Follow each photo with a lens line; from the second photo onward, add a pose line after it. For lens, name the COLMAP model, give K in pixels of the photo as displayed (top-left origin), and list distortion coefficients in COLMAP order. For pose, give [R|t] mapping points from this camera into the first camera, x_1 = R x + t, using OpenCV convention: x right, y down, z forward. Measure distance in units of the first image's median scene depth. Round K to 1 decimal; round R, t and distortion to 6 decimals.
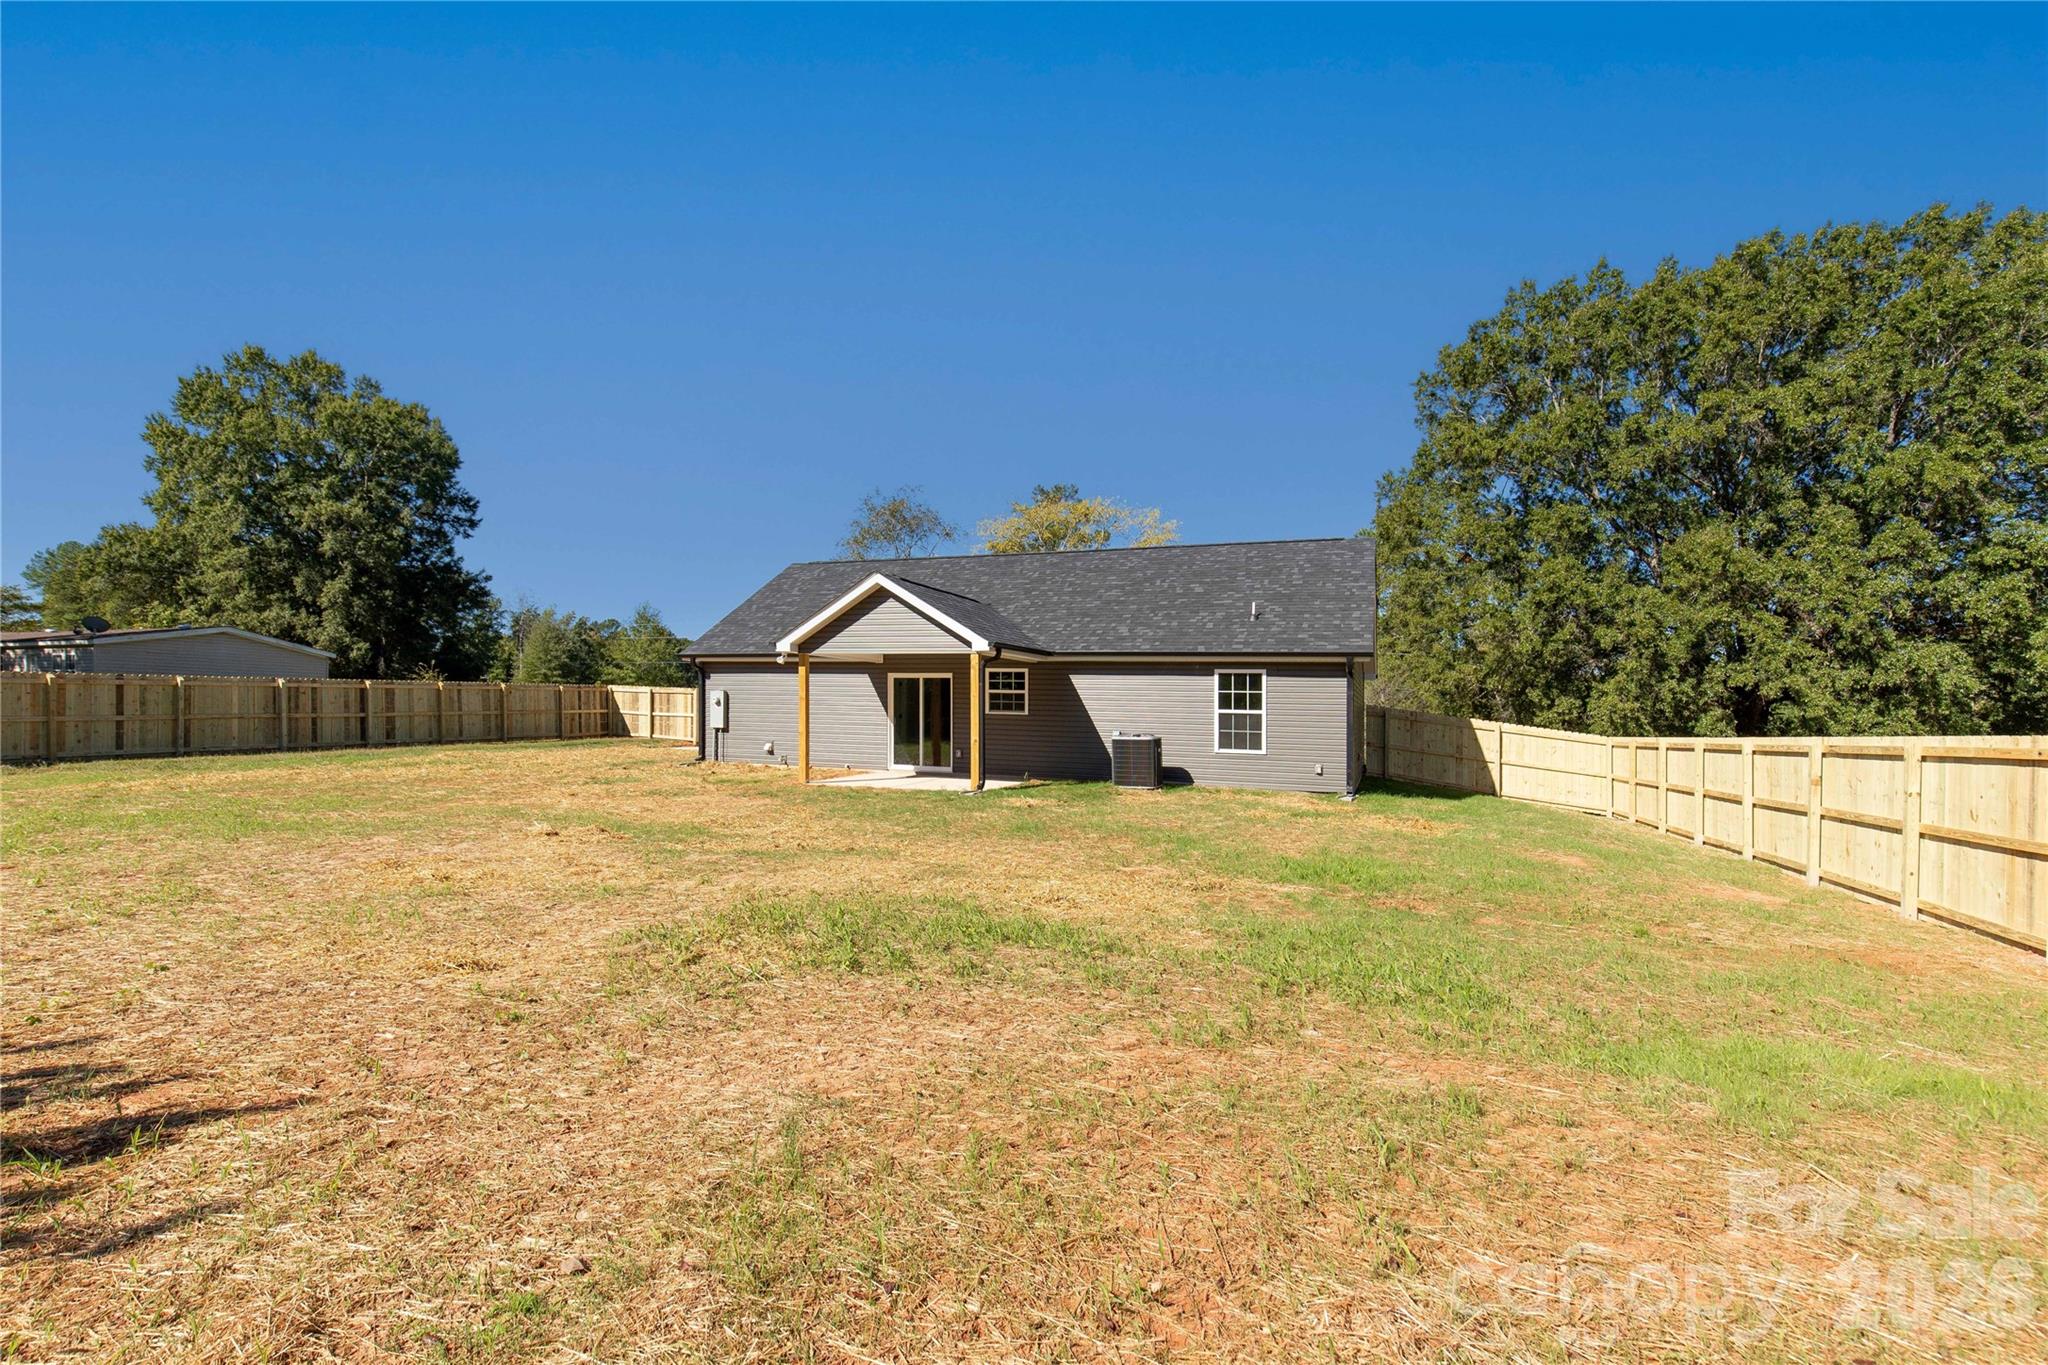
lens RADIAL K [[1006.3, 0, 1014.7], [0, 1006.3, 720.1], [0, 0, 1]] dist [0.001749, 0.000214]
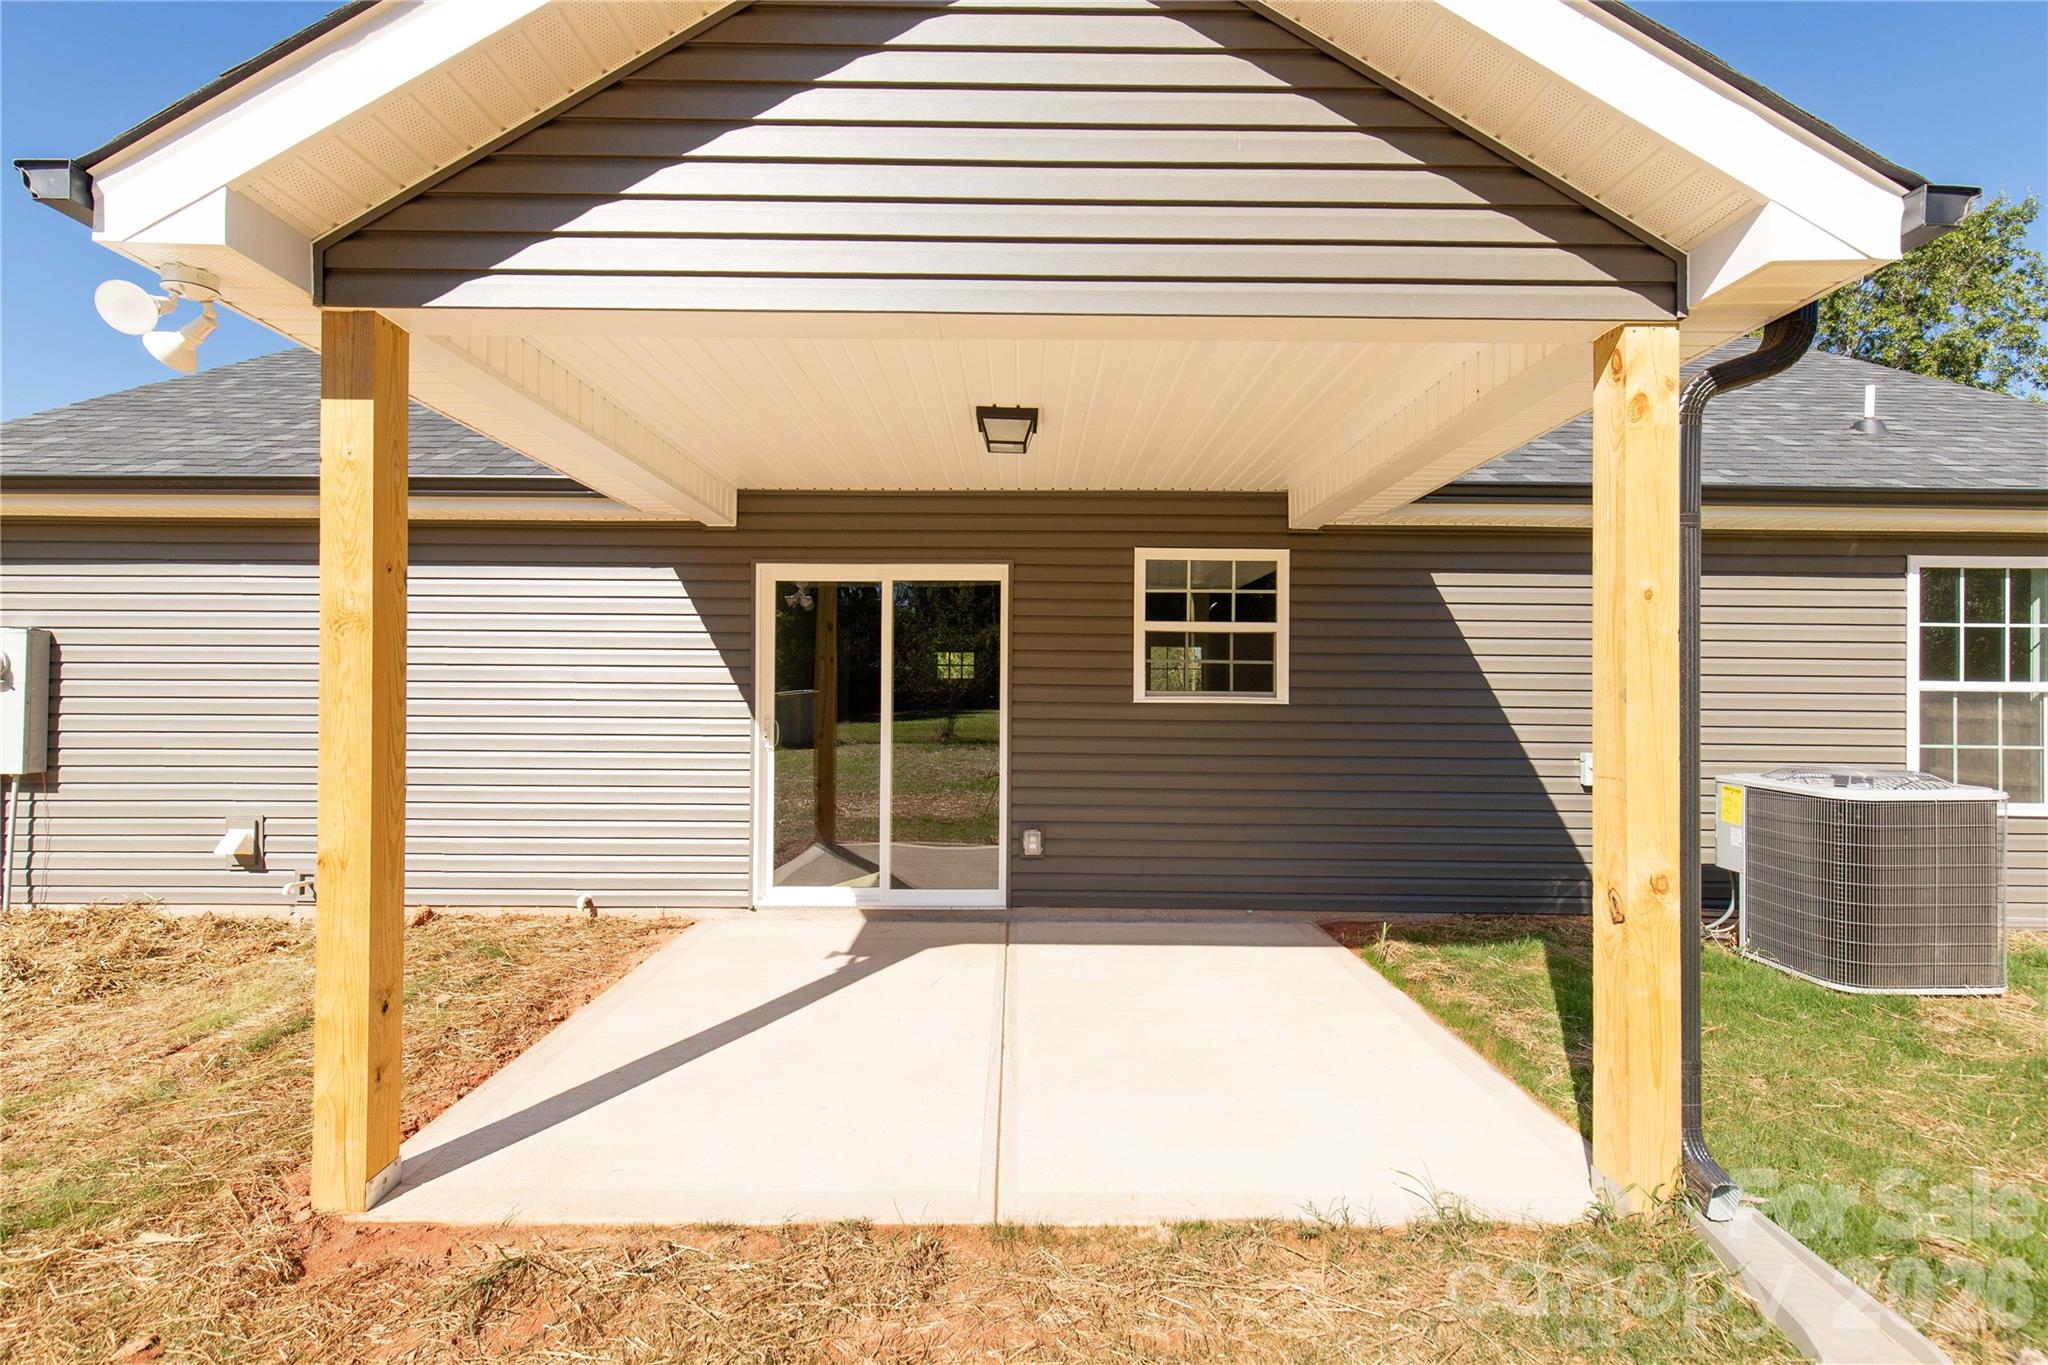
lens RADIAL K [[923.6, 0, 1024.0], [0, 923.6, 682.5], [0, 0, 1]] dist [0.004683, 0.001434]
pose [[0.921863, -0.012704, 0.387307, -0.163786], [0.014614, 0.999891, -0.001987, -0.012348], [-0.387240, 0.007492, 0.921949, 0.764628]]
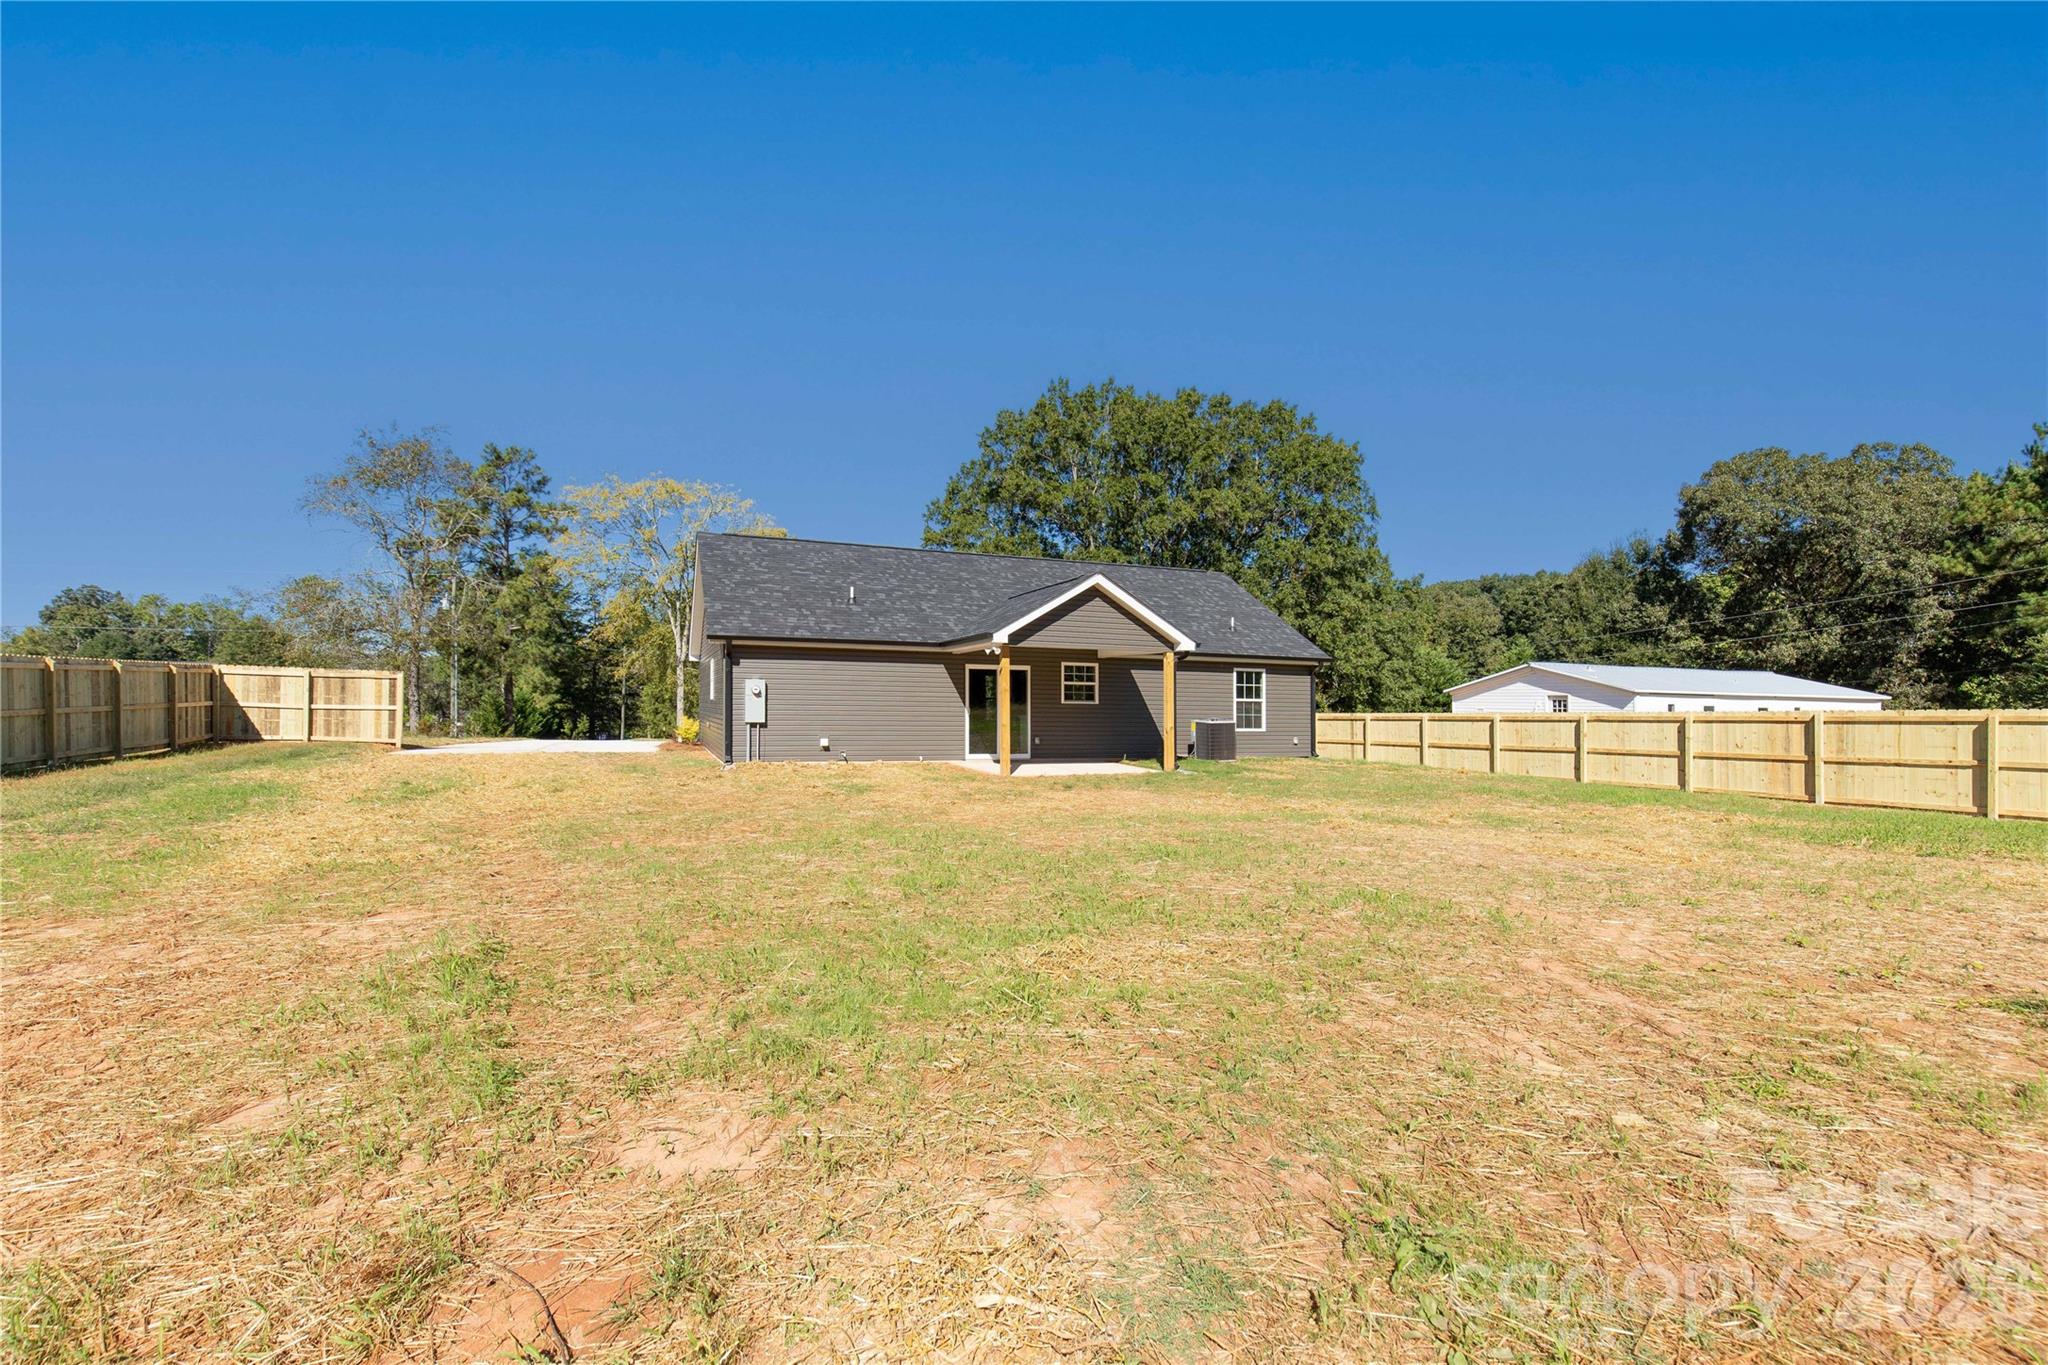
lens RADIAL K [[923.6, 0, 1024.0], [0, 923.6, 682.5], [0, 0, 1]] dist [0.004683, 0.001434]
pose [[0.705073, 0.004944, 0.709118, -0.774915], [0.009362, 0.999824, -0.016279, -0.013131], [-0.709073, 0.018116, 0.704902, 0.316934]]
